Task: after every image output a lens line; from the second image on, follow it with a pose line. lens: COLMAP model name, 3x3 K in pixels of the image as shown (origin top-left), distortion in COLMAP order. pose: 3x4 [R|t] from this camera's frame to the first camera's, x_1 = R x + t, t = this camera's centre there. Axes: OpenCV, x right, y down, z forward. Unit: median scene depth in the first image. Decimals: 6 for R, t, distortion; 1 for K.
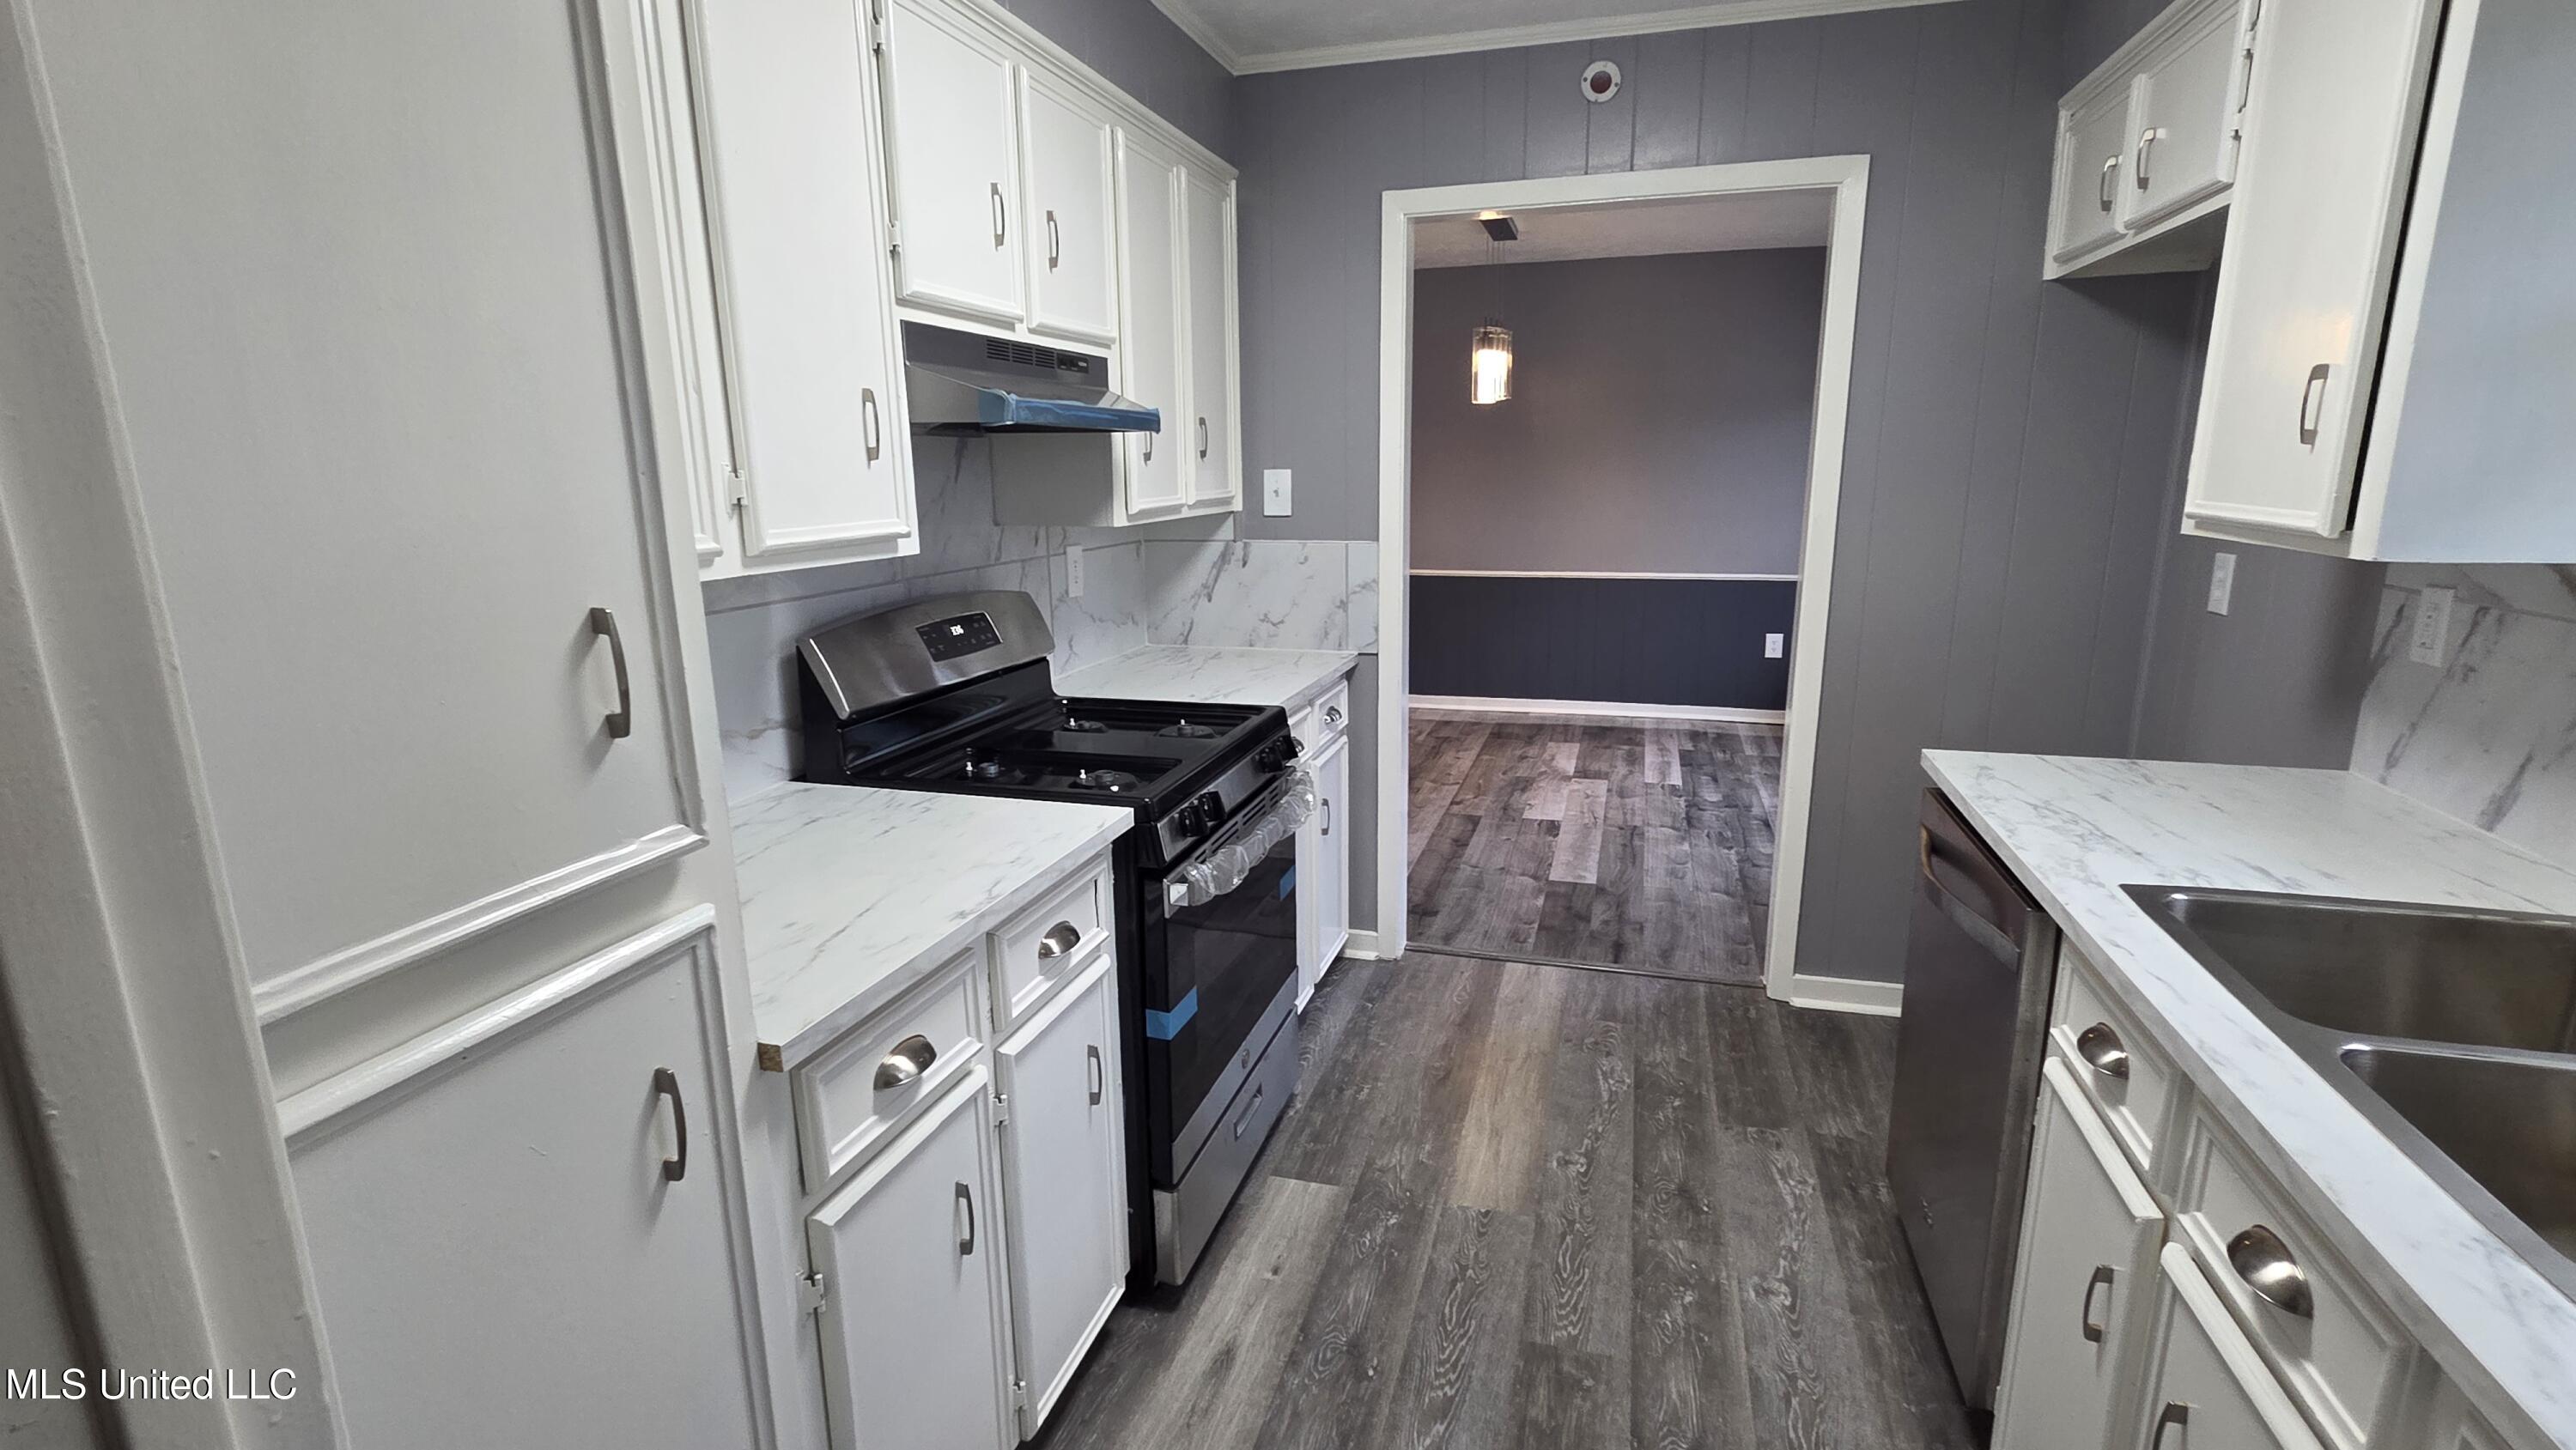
lens RADIAL K [[1193.7, 0, 1271.0], [0, 1193.7, 728.0], [0, 0, 1]] dist [0.001970, -0.001879]
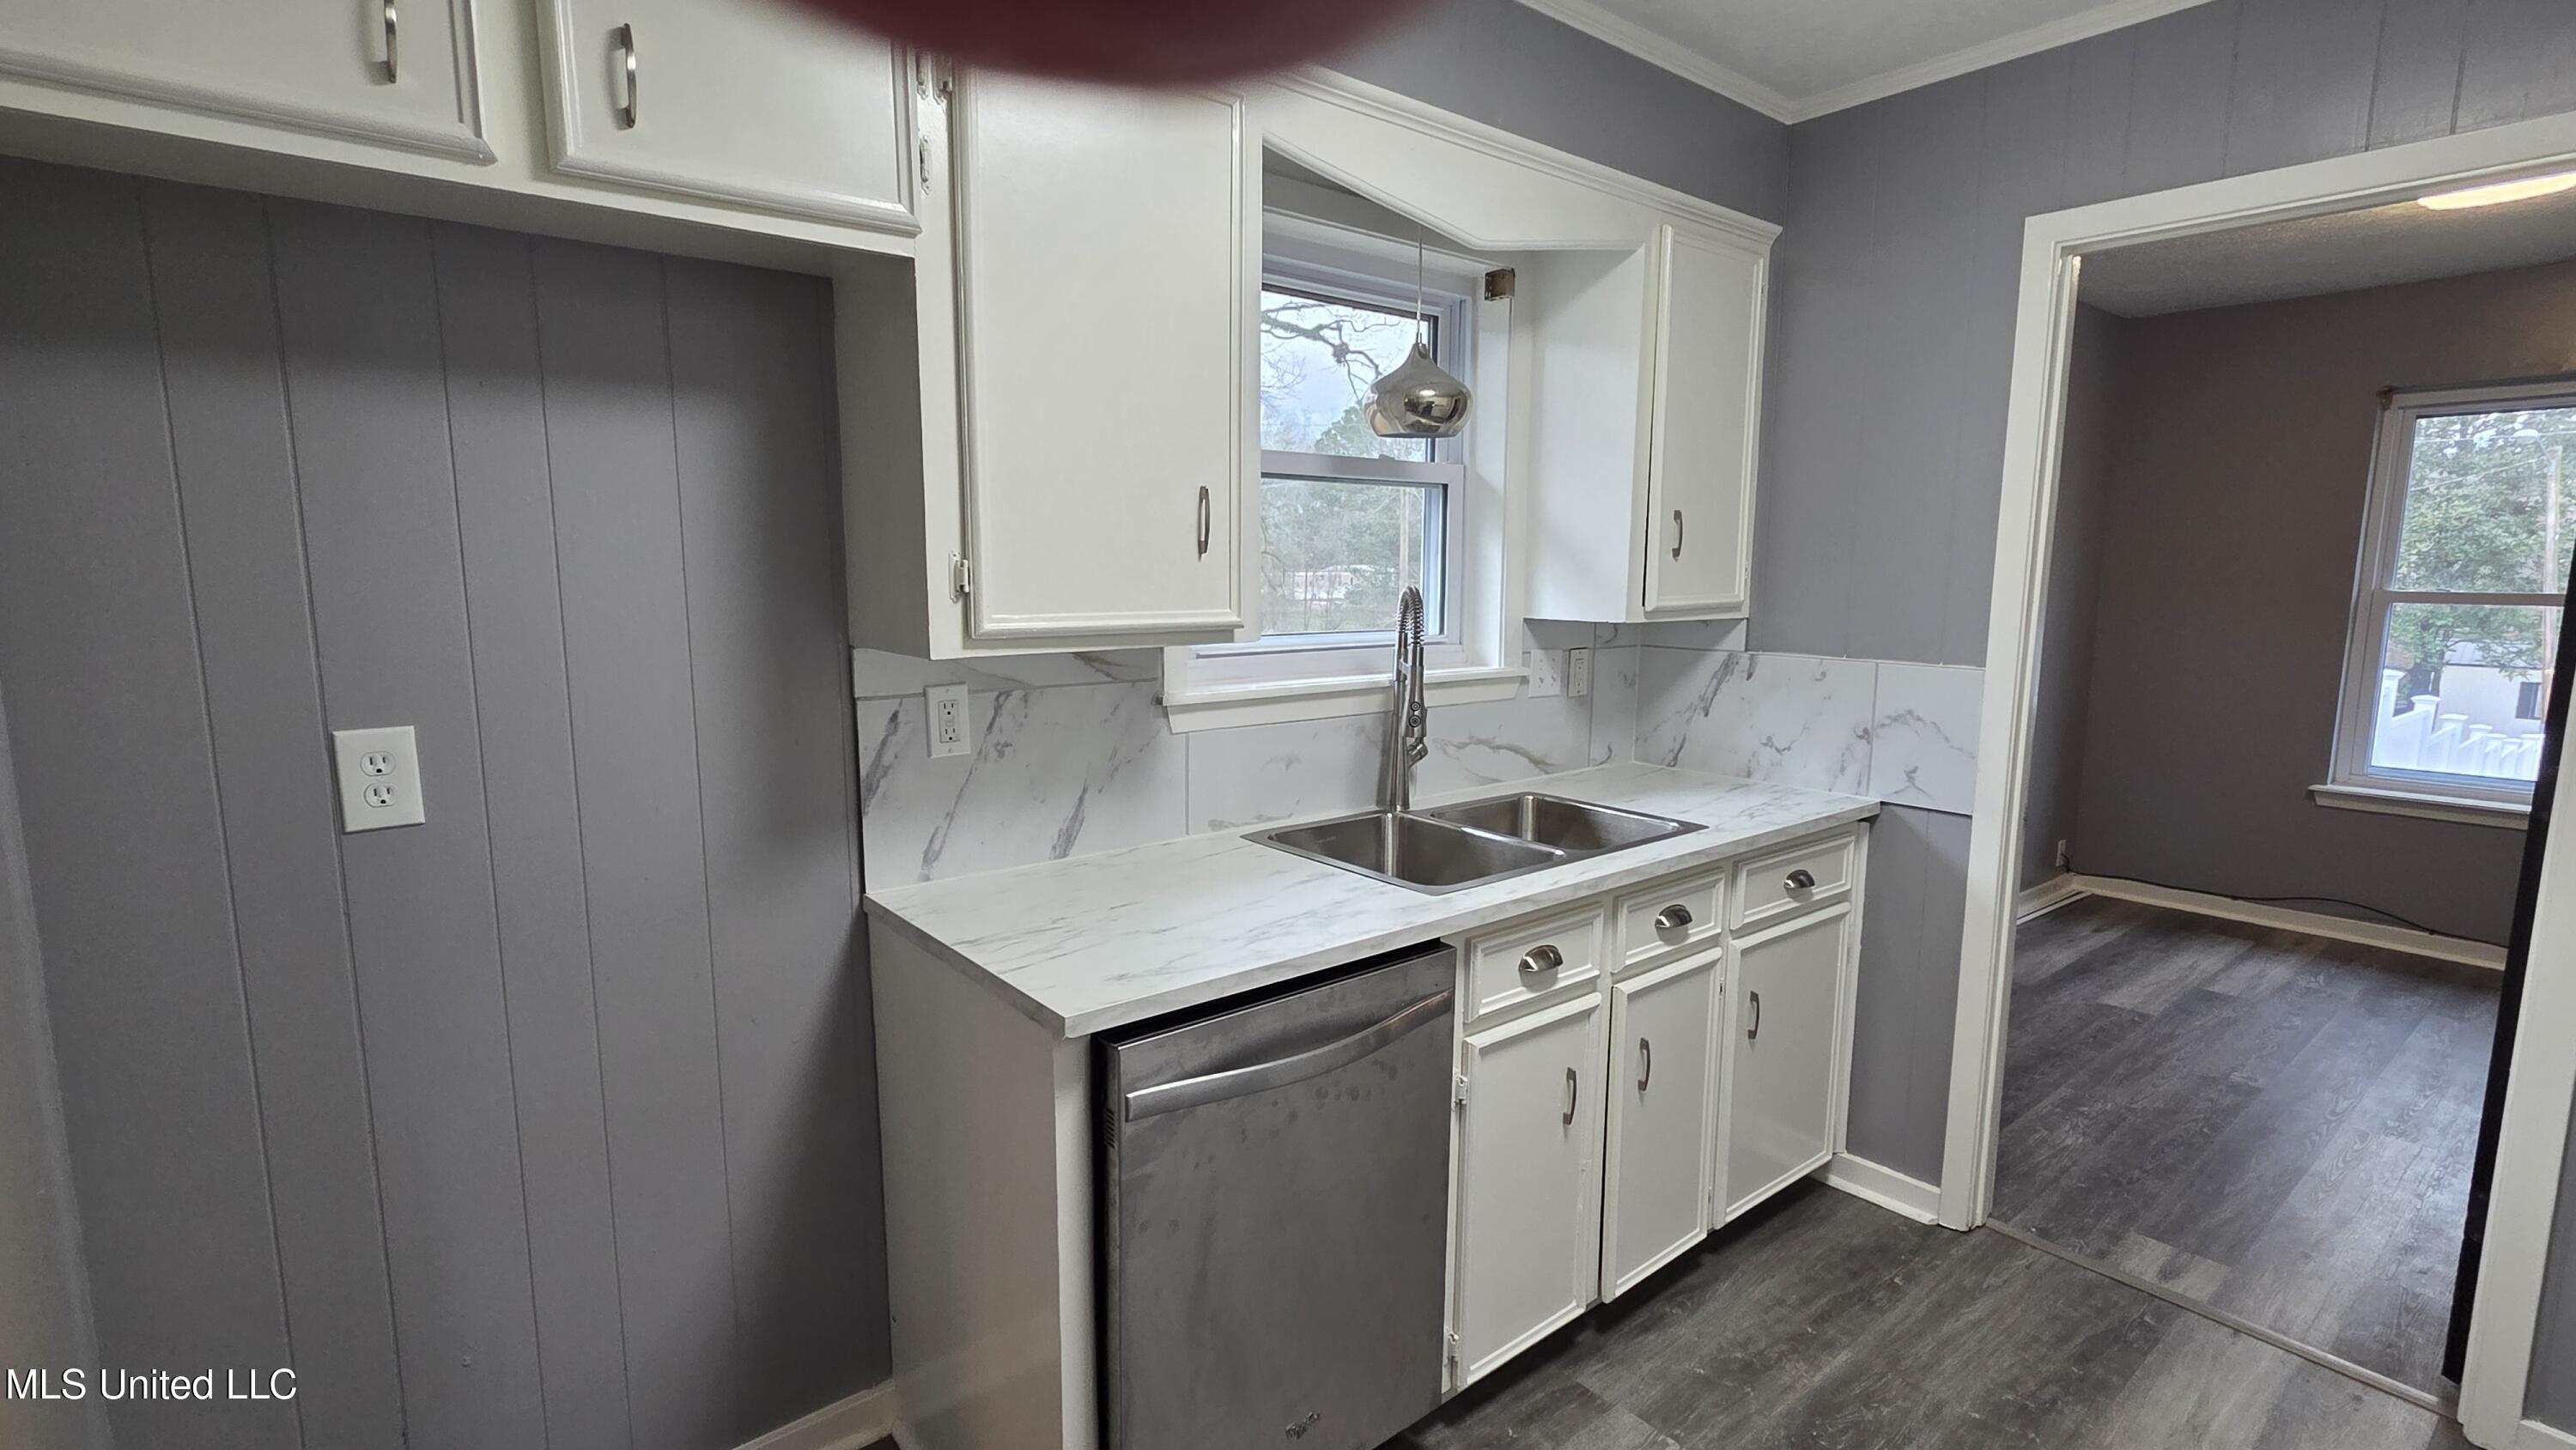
lens RADIAL K [[1193.7, 0, 1263.5], [0, 1193.7, 736.9], [0, 0, 1]] dist [0.001970, -0.001879]
pose [[-0.836092, -0.067504, 0.544420, 0.126958], [0.128625, 0.940615, 0.314165, -0.301892], [-0.533297, 0.332696, -0.777758, 1.370914]]
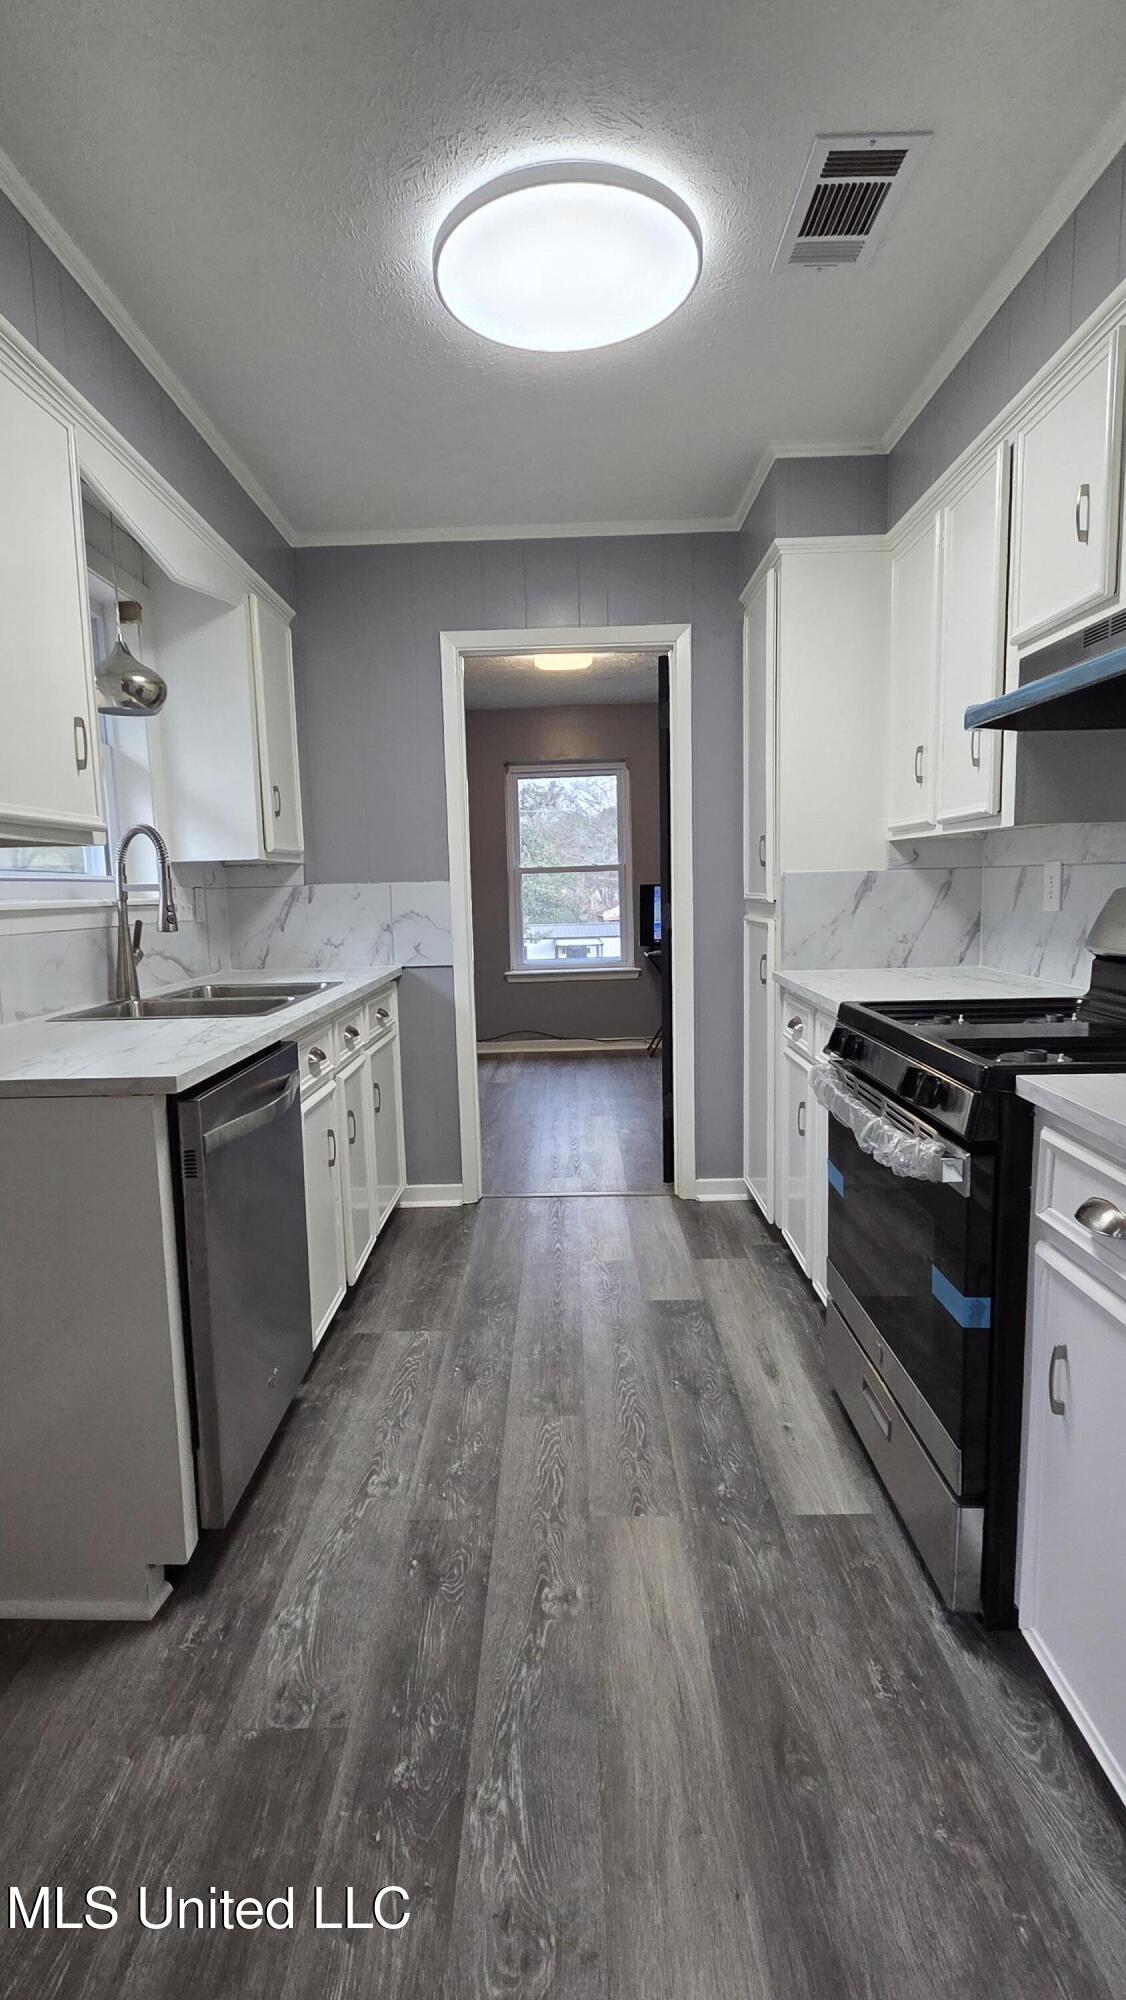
lens RADIAL K [[926.9, 0, 561.5], [0, 926.9, 997.1], [0, 0, 1]] dist [0.001970, -0.001879]
pose [[-0.957033, 0.074106, -0.280351, 0.452619], [-0.024723, 0.942422, 0.333511, -0.262775], [0.288924, 0.326113, -0.900096, 1.636793]]
